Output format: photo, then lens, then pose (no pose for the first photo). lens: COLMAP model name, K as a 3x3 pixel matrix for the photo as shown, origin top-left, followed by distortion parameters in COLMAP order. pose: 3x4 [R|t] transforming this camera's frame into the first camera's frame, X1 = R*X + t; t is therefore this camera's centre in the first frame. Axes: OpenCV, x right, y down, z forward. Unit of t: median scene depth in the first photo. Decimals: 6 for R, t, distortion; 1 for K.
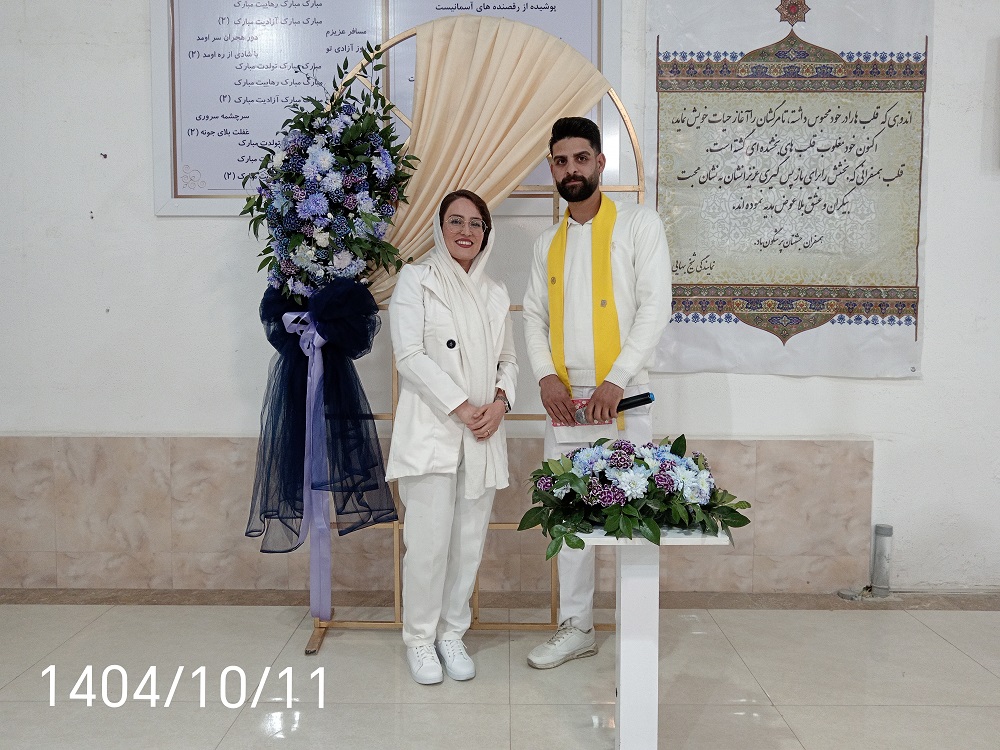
lens RADIAL K [[777.0, 0, 500.0], [0, 777.0, 375.0], [0, 0, 1]] dist [-0.003972, 0.000294]
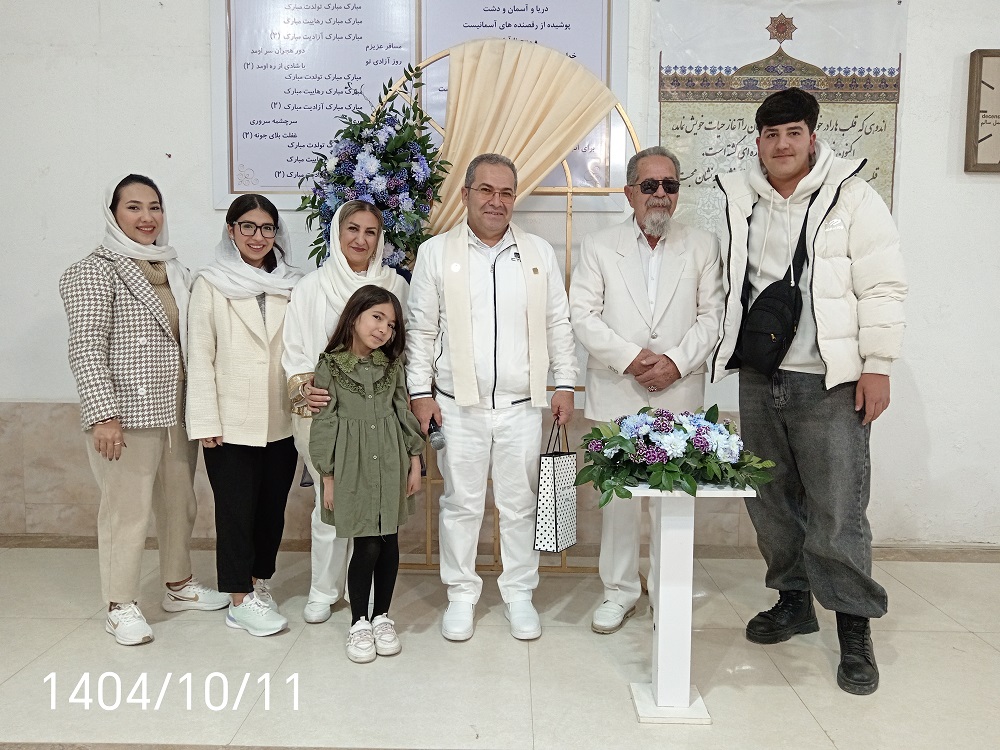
lens RADIAL K [[774.1, 0, 500.0], [0, 774.1, 375.0], [0, 0, 1]] dist [0.002719, -0.007084]
pose [[0.999939, 0.008242, -0.007405, -0.017010], [-0.008091, 0.999761, 0.020290, 0.010383], [0.007570, -0.020229, 0.999767, -0.133079]]
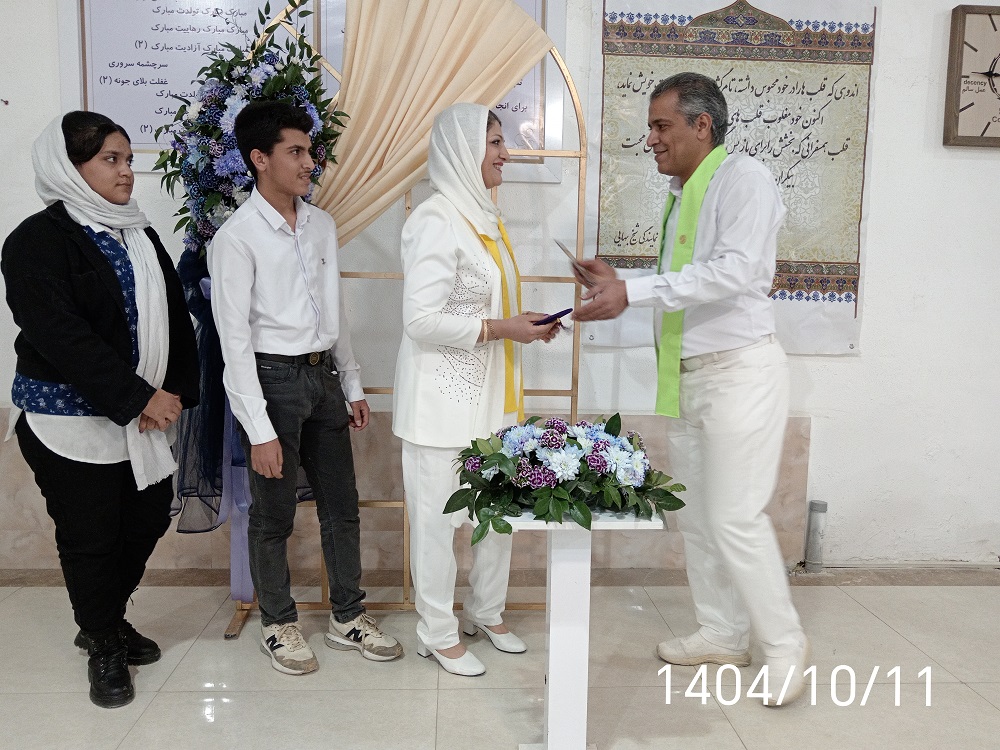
lens RADIAL K [[774.1, 0, 500.0], [0, 774.1, 375.0], [0, 0, 1]] dist [0.002719, -0.007084]
pose [[0.997741, 0.010194, 0.066402, 0.015921], [-0.012718, 0.999208, 0.037706, -0.002406], [-0.065965, -0.038465, 0.997080, 0.037108]]
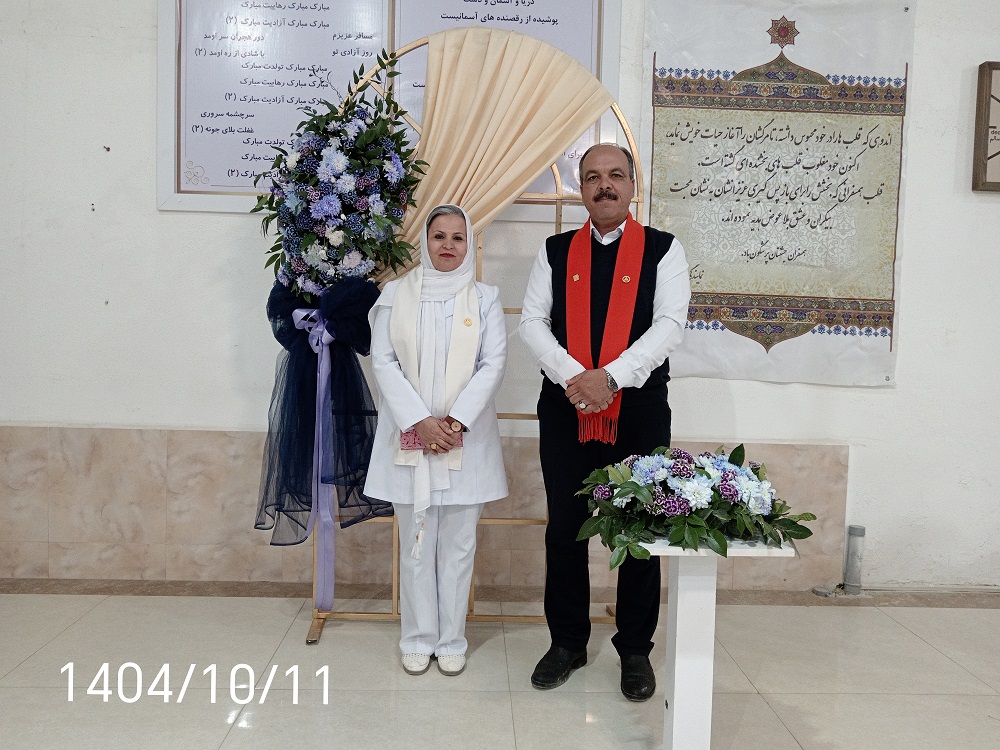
lens RADIAL K [[777.0, 0, 500.0], [0, 777.0, 375.0], [0, 0, 1]] dist [-0.003972, 0.000294]
pose [[0.998720, 0.021872, 0.045605, -0.041770], [-0.021817, 0.999761, -0.001703, 0.001281], [-0.045632, 0.000706, 0.998958, -0.028819]]
